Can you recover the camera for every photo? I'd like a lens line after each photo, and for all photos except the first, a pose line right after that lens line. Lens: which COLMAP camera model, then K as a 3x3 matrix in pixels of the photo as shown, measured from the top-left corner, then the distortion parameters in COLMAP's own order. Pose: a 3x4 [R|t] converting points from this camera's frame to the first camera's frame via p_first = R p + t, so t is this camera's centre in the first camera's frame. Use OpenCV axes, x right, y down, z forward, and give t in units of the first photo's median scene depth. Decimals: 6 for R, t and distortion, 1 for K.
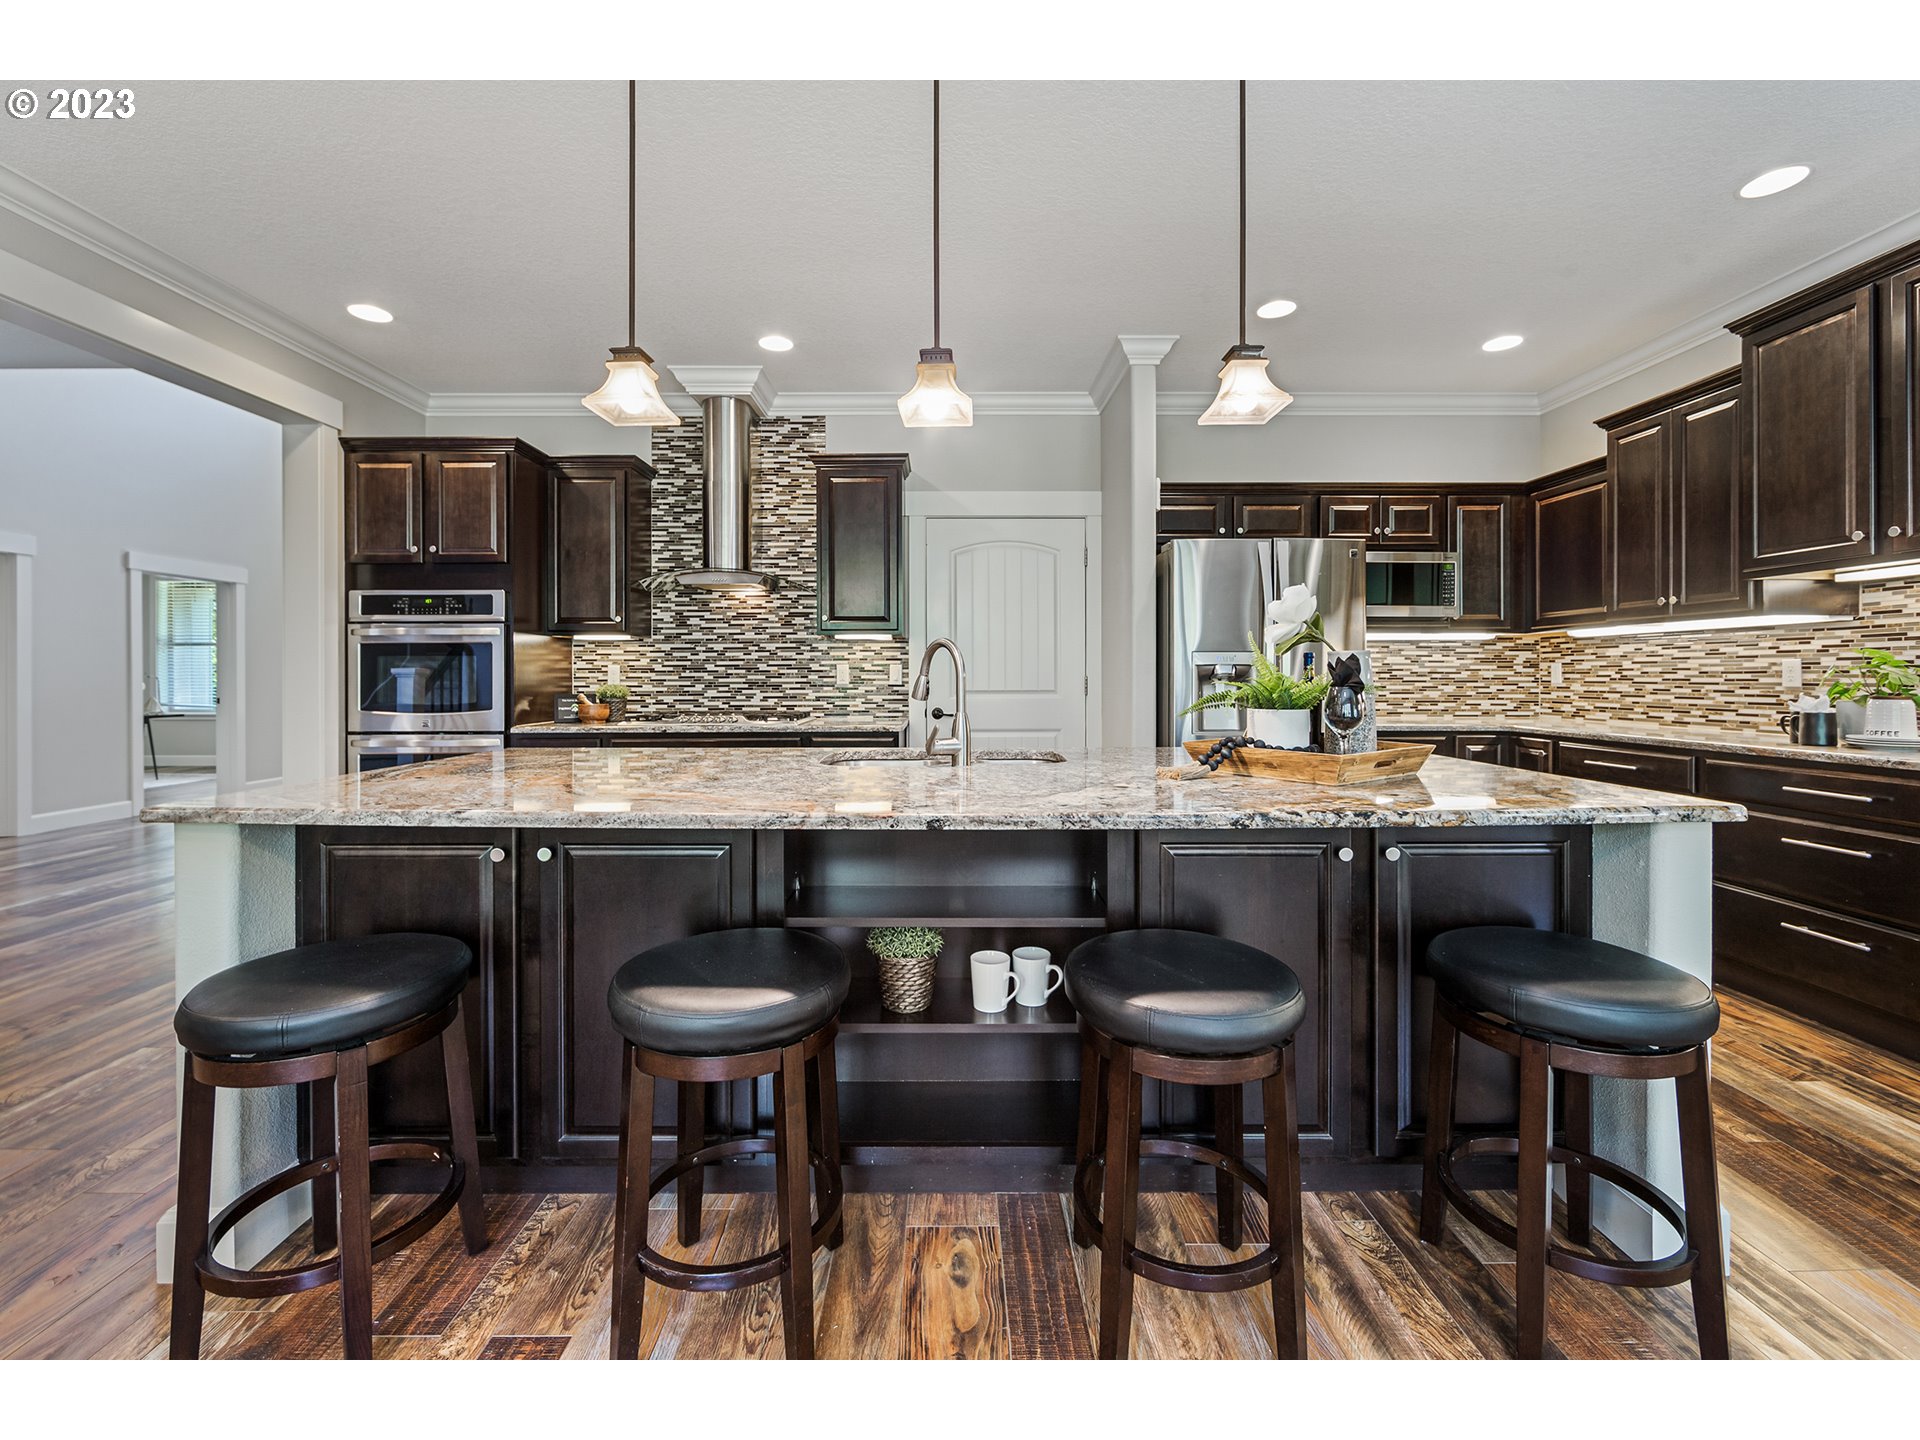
lens RADIAL K [[791.7, 0, 957.5], [0, 791.7, 680.5], [0, 0, 1]] dist [-0.001968, -0.000463]
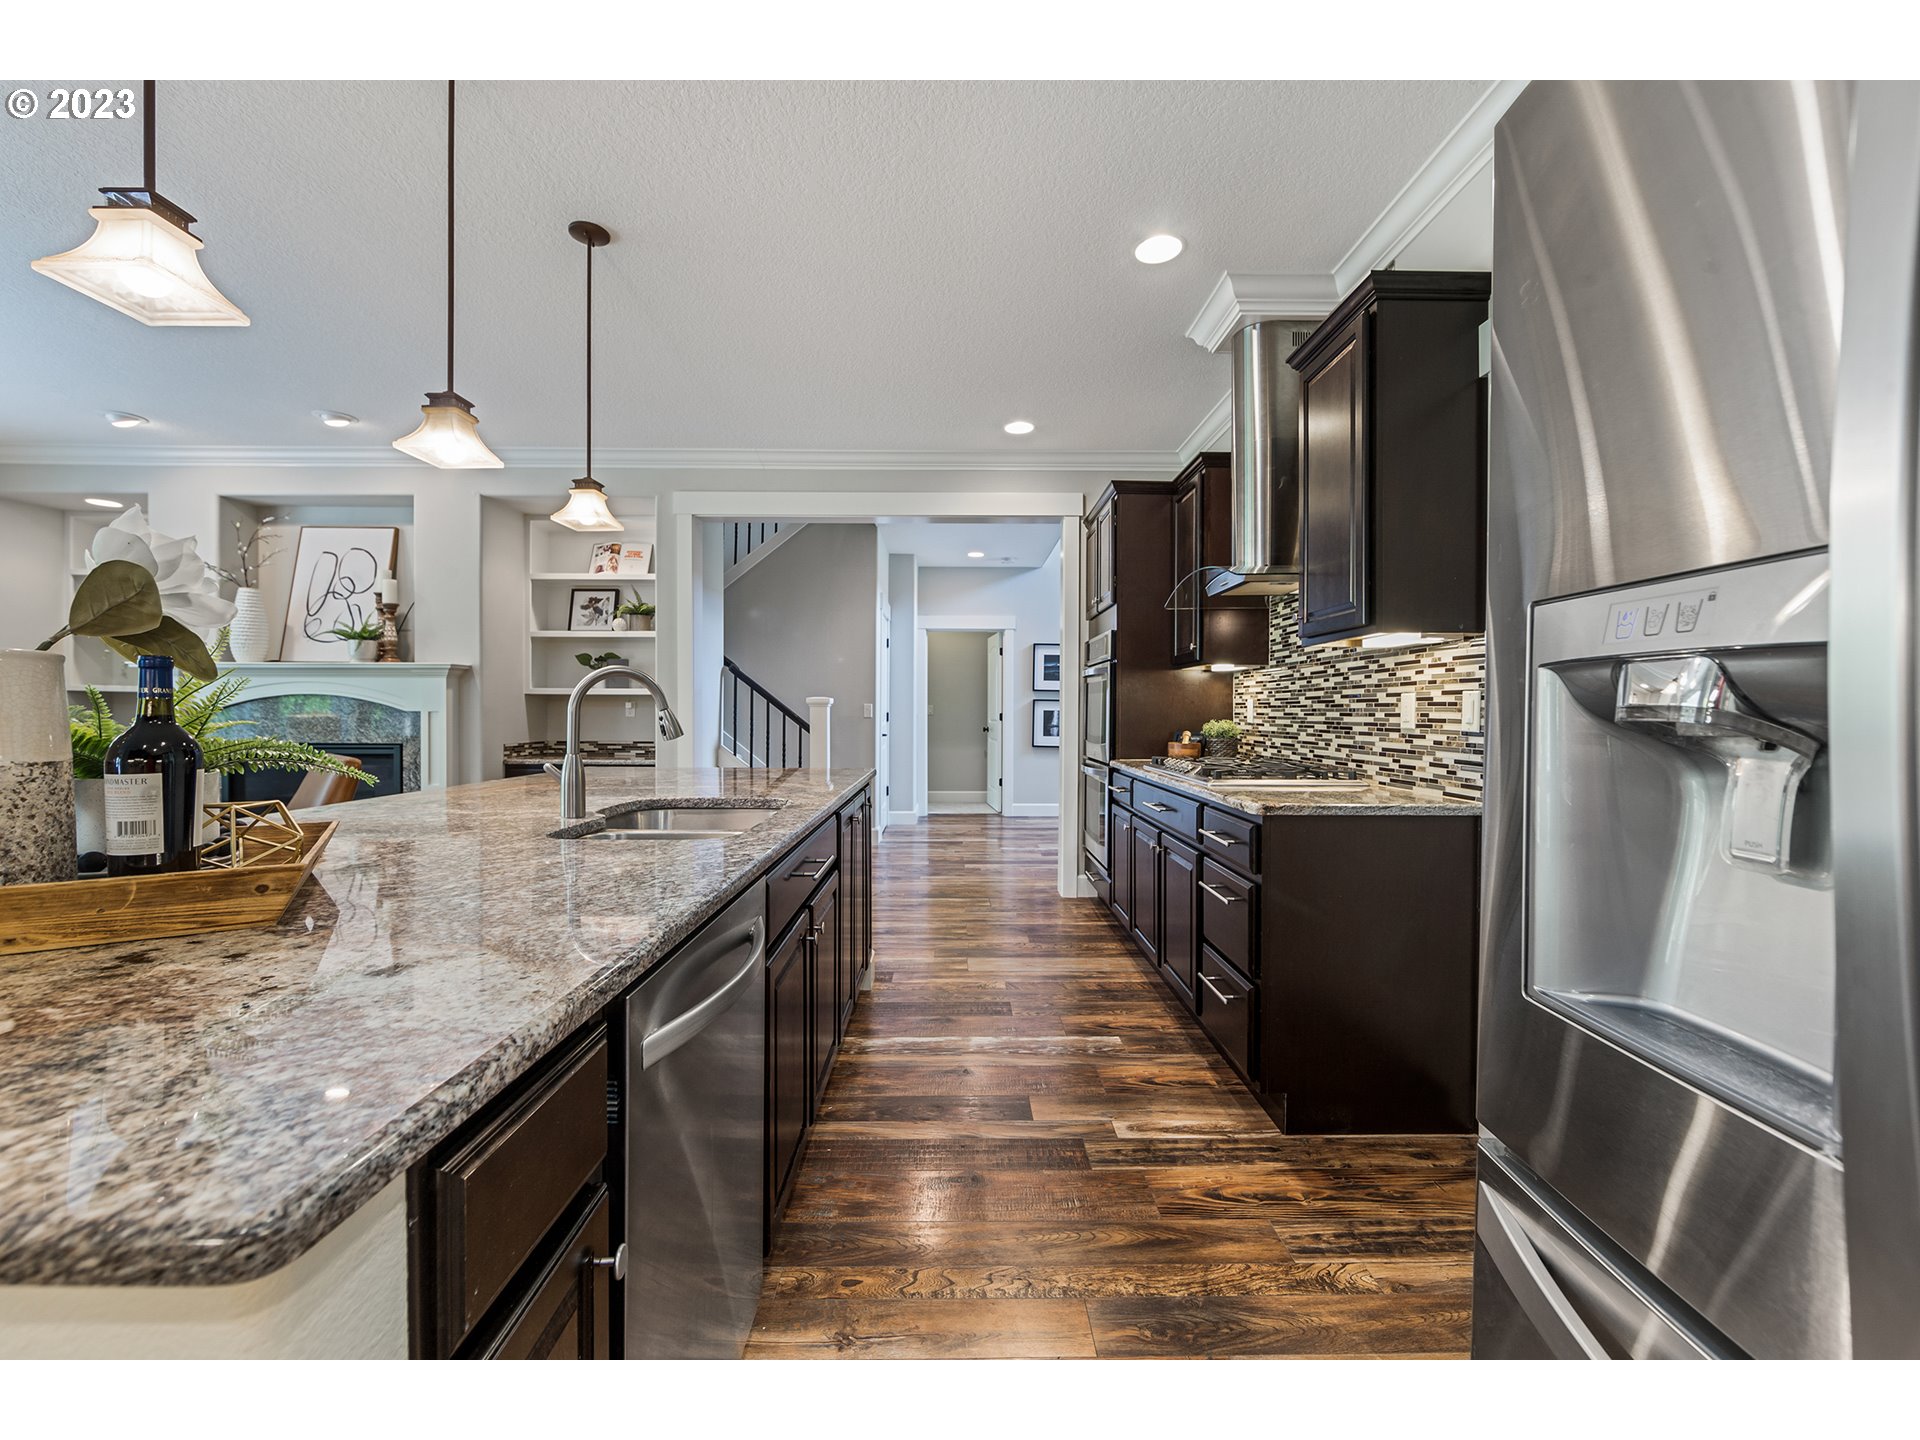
lens RADIAL K [[781.0, 0, 956.5], [0, 781.0, 711.8], [0, 0, 1]] dist [-0.001016, -0.000128]
pose [[0.004246, 0.003317, -0.999985, 0.401292], [-0.012227, 0.999920, 0.003265, -0.004795], [0.999916, 0.012213, 0.004286, 0.682807]]
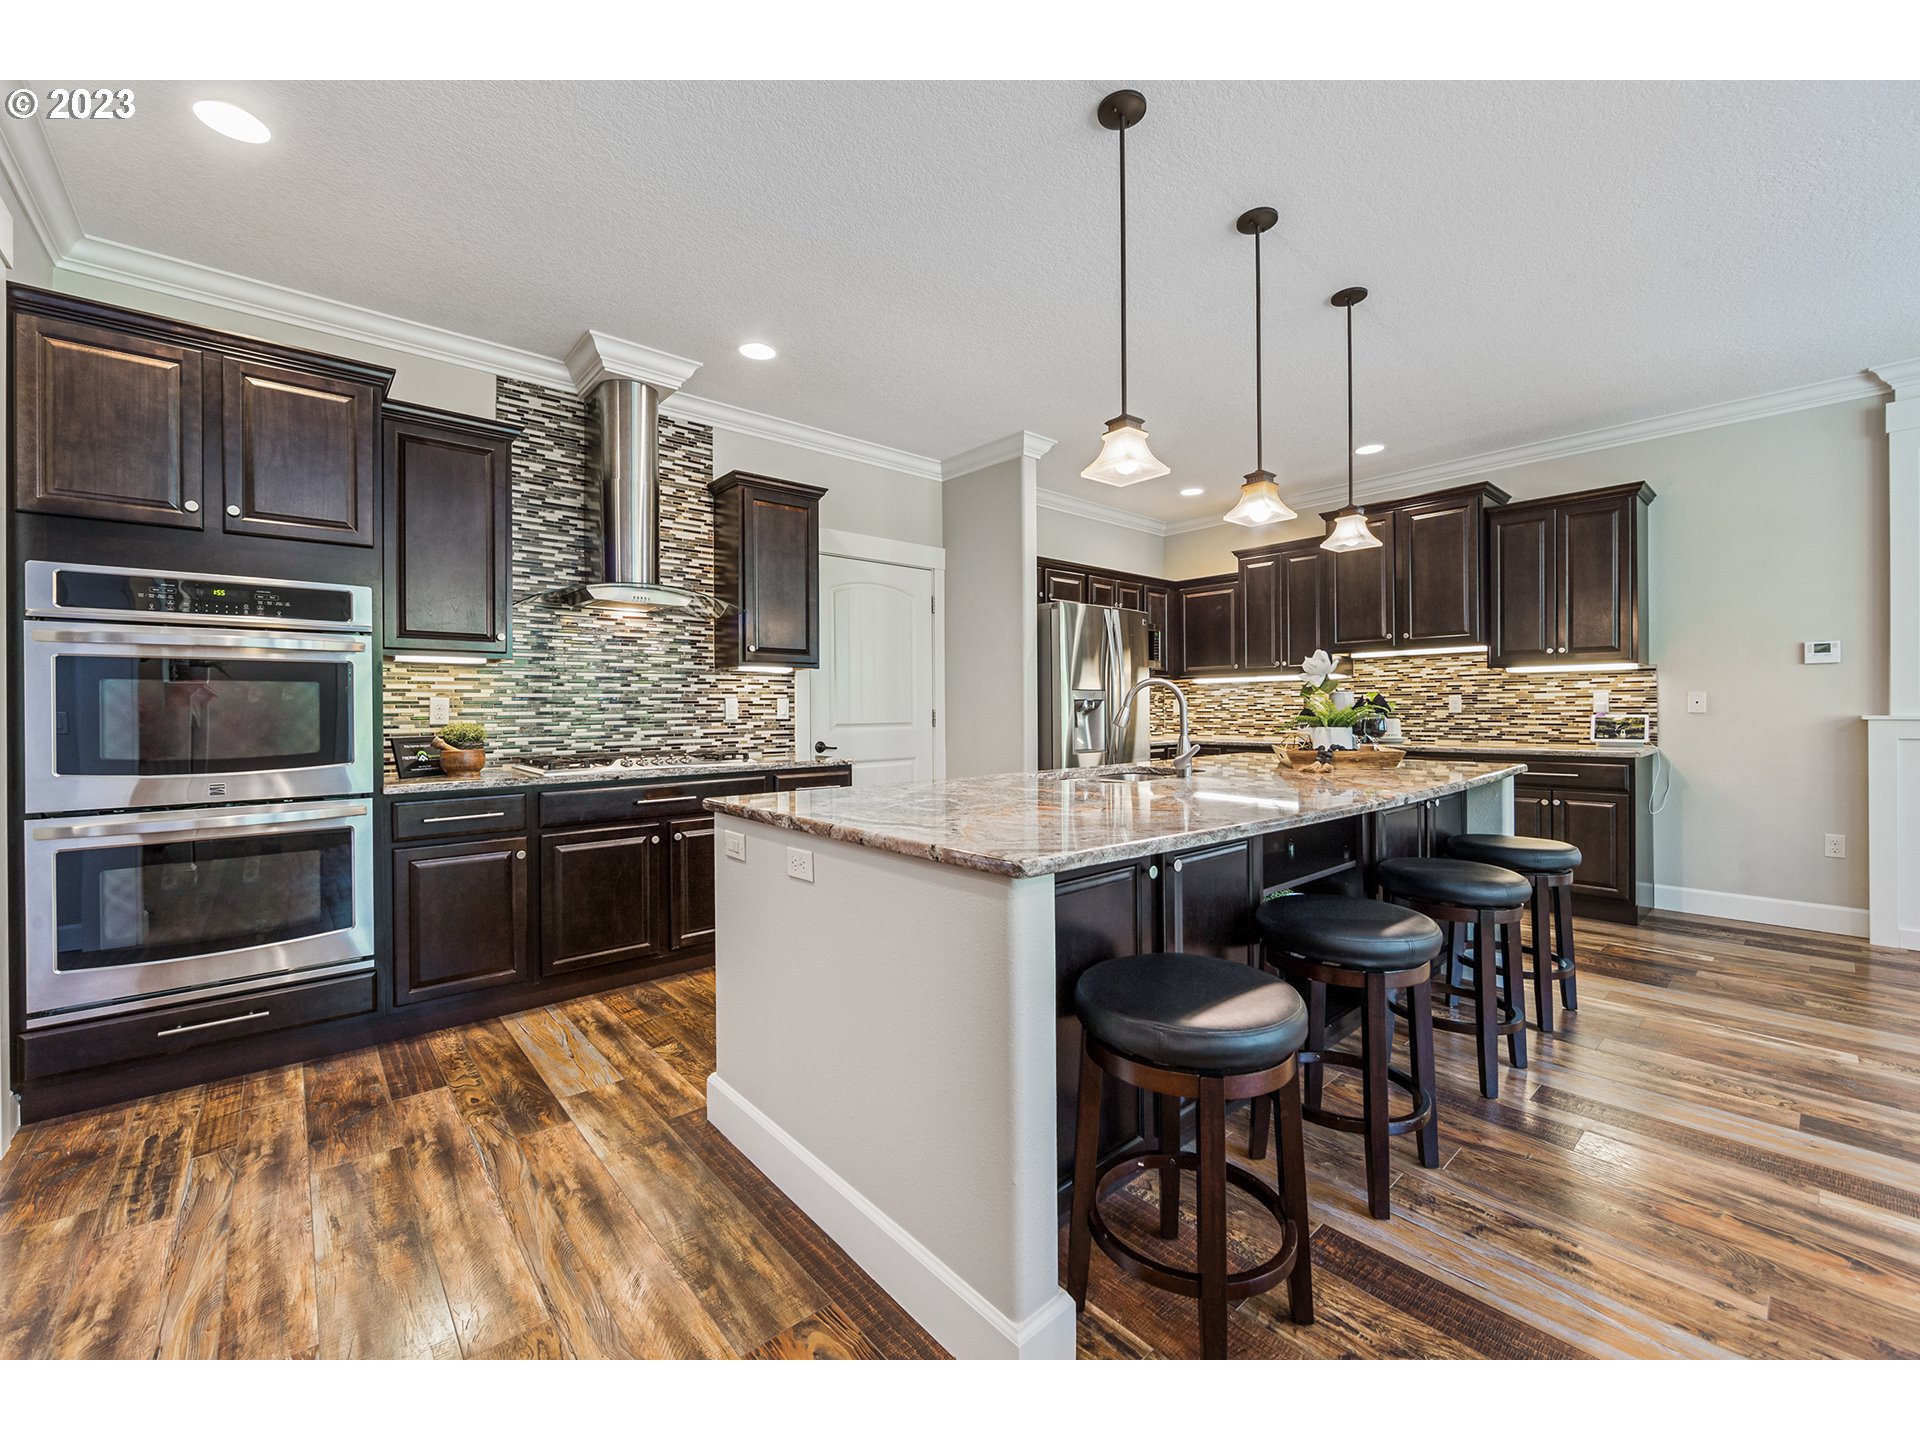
lens RADIAL K [[781.0, 0, 956.5], [0, 781.0, 711.8], [0, 0, 1]] dist [-0.001016, -0.000128]
pose [[0.752398, -0.005916, 0.658682, -0.551971], [0.009215, 0.999956, -0.001546, -0.000327], [-0.658644, 0.007233, 0.752420, 0.135642]]
